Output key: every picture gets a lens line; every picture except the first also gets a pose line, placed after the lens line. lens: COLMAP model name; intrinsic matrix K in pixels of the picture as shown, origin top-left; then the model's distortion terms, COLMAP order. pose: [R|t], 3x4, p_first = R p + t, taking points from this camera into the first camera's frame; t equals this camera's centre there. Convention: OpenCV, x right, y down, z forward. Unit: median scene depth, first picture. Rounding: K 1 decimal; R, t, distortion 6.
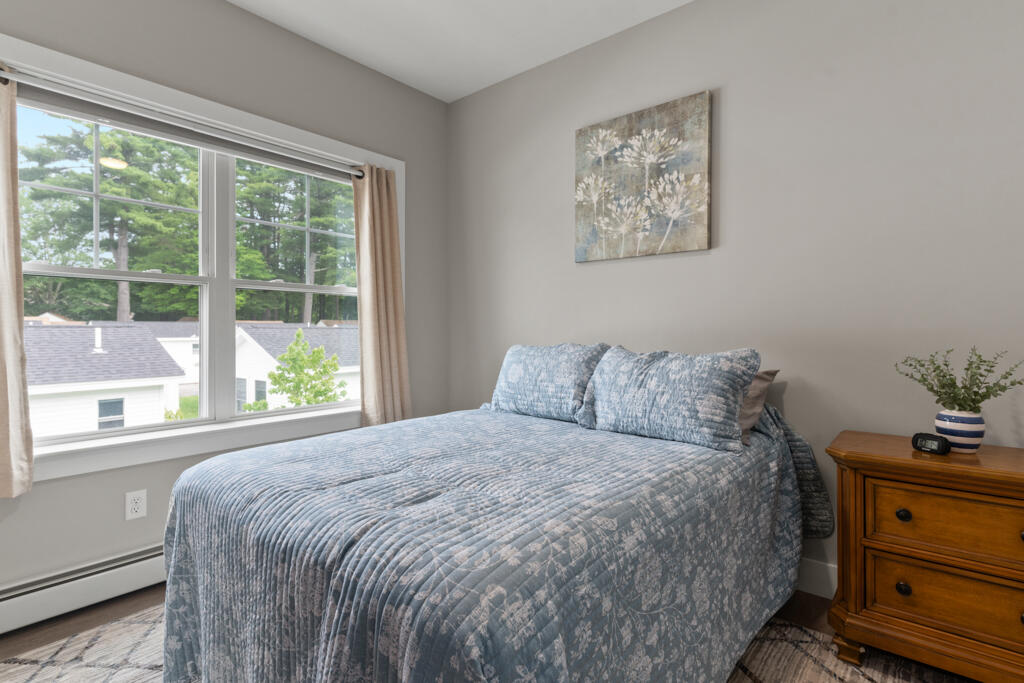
lens RADIAL K [[512.3, 0, 528.4], [0, 512.3, 328.5], [0, 0, 1]] dist [0.007555, 0.000120]
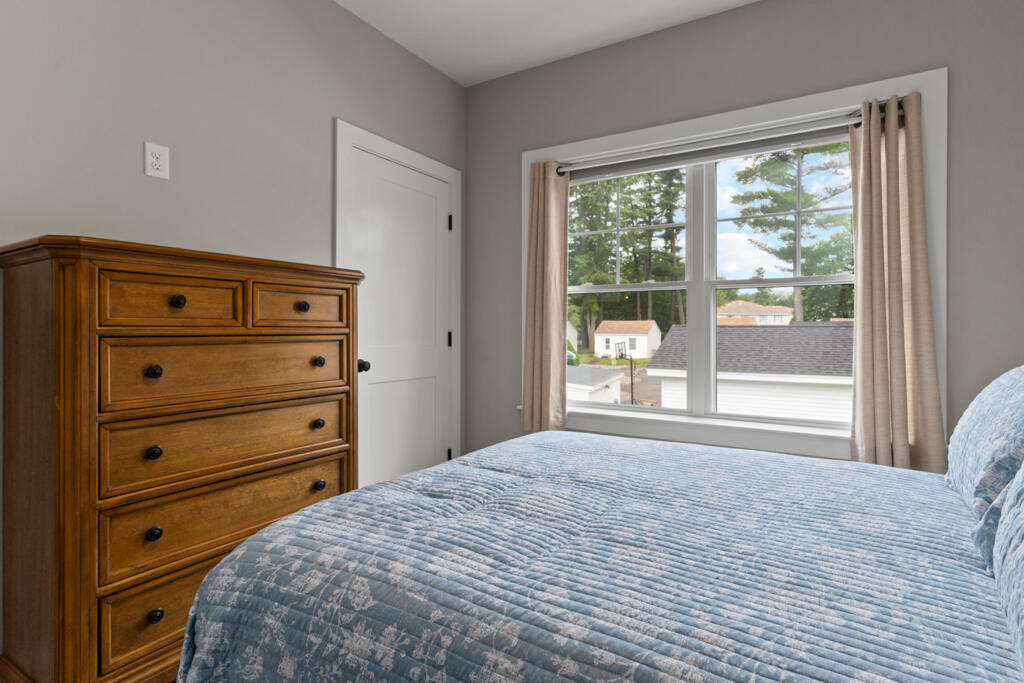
lens RADIAL K [[512.3, 0, 528.4], [0, 512.3, 328.5], [0, 0, 1]] dist [0.007555, 0.000120]
pose [[0.145168, 0.000535, -0.989407, 0.834774], [-0.000276, 1.000000, 0.000500, -0.001467], [0.989407, 0.000201, 0.145168, 1.034458]]
